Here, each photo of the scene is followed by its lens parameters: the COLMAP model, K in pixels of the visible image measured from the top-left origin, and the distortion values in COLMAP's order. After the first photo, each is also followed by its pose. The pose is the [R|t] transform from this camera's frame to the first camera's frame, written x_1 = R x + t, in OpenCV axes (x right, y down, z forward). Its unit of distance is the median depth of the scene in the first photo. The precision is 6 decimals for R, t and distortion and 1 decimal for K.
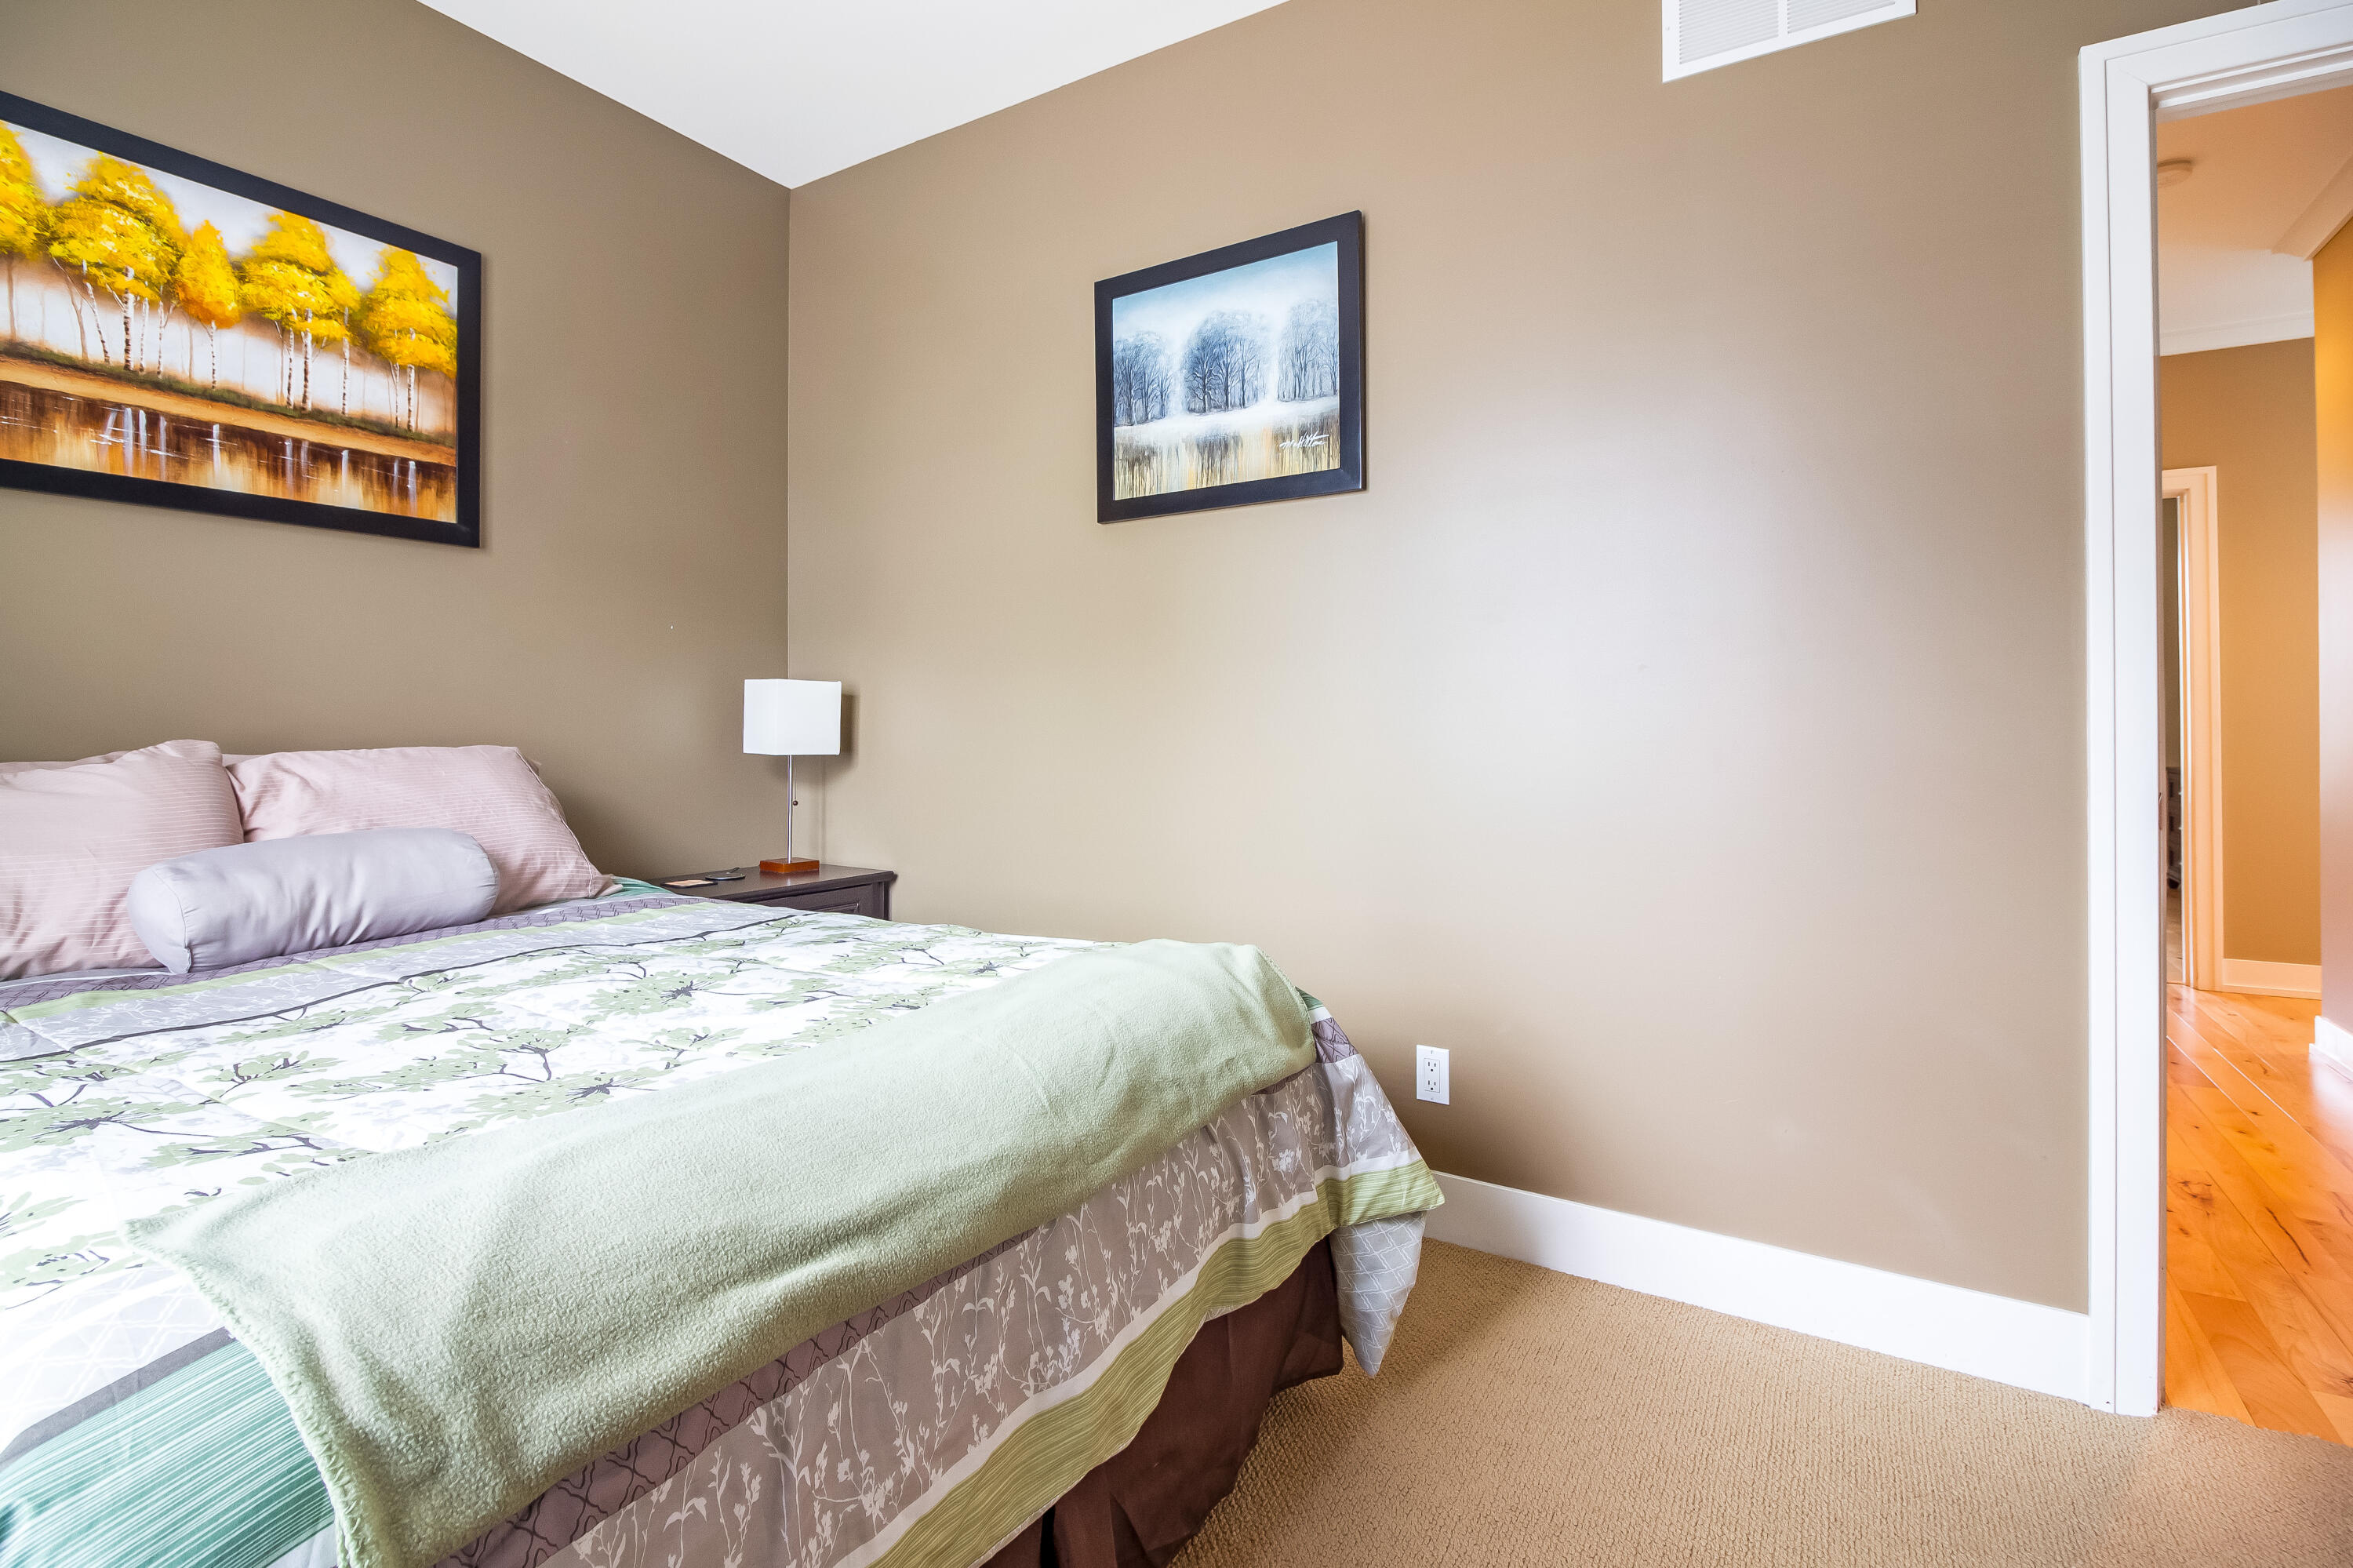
lens RADIAL K [[1093.8, 0, 1167.9], [0, 1093.8, 721.1], [0, 0, 1]] dist [0.001681, -0.005633]
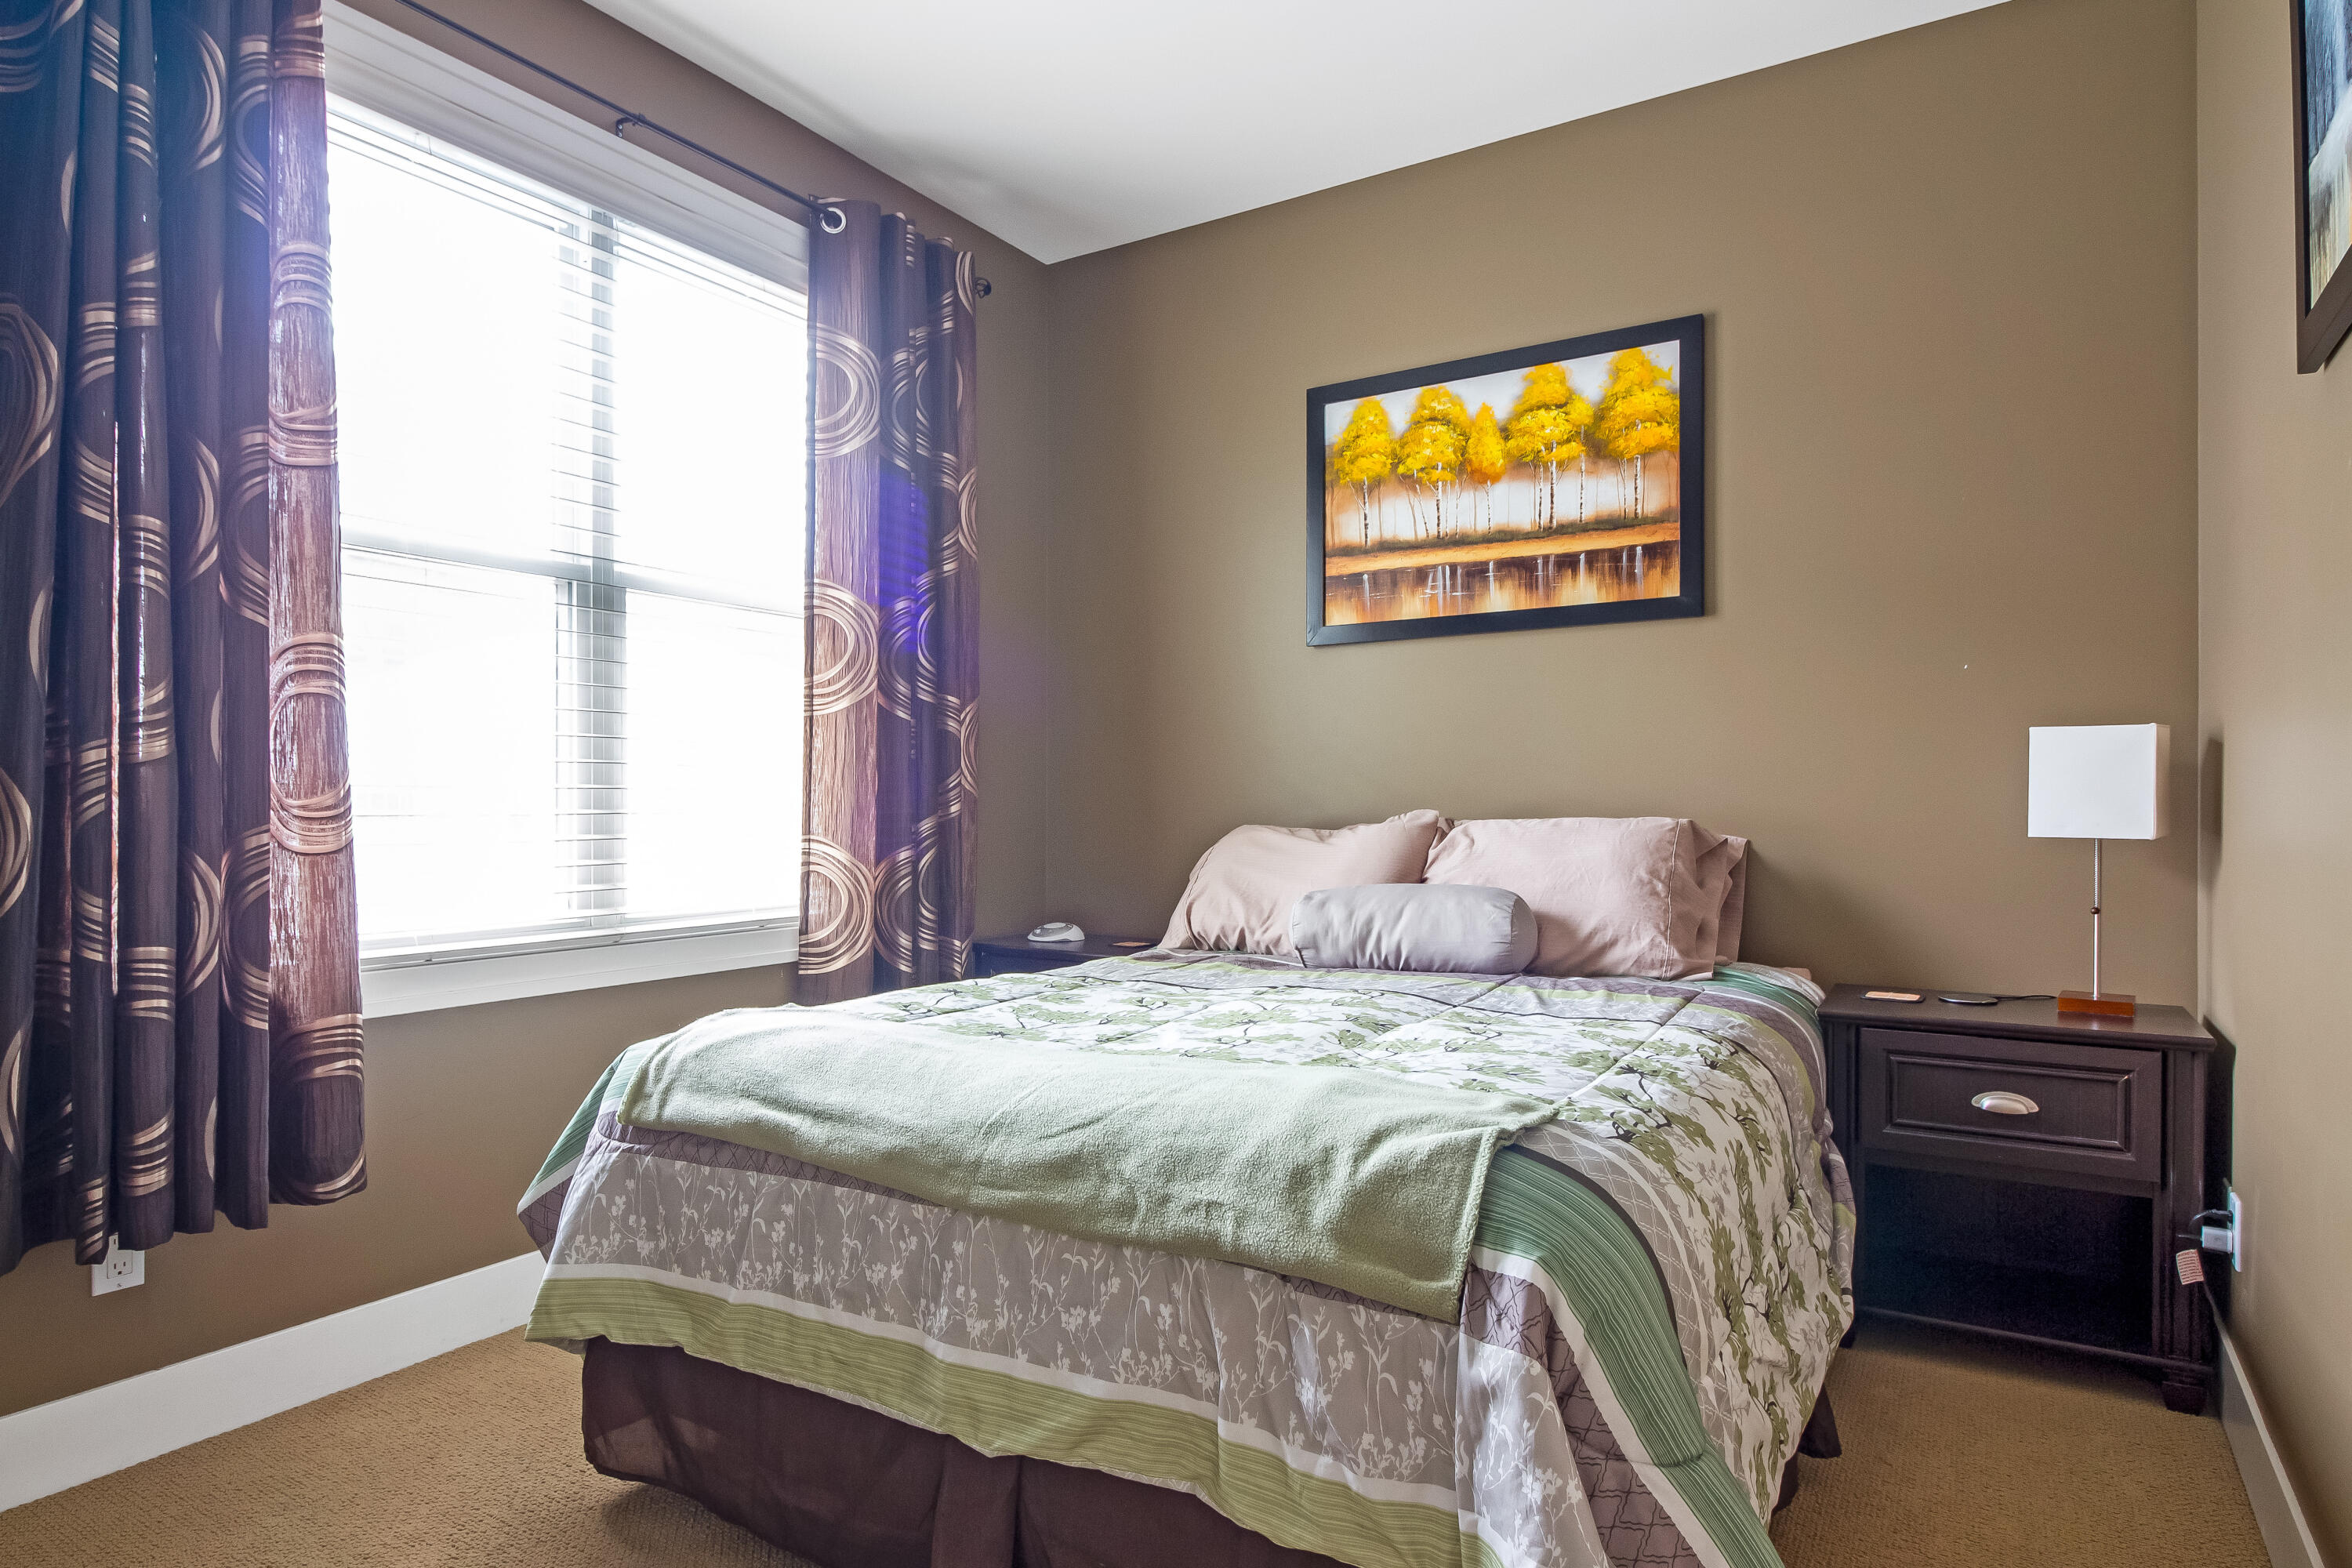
lens RADIAL K [[1333.2, 0, 1170.9], [0, 1333.2, 816.9], [0, 0, 1]] dist [0.001485, -0.000217]
pose [[-0.005391, 0.009546, -0.999940, 0.648636], [0.007079, 0.999930, 0.009508, 0.007607], [0.999960, -0.007027, -0.005458, 0.603509]]
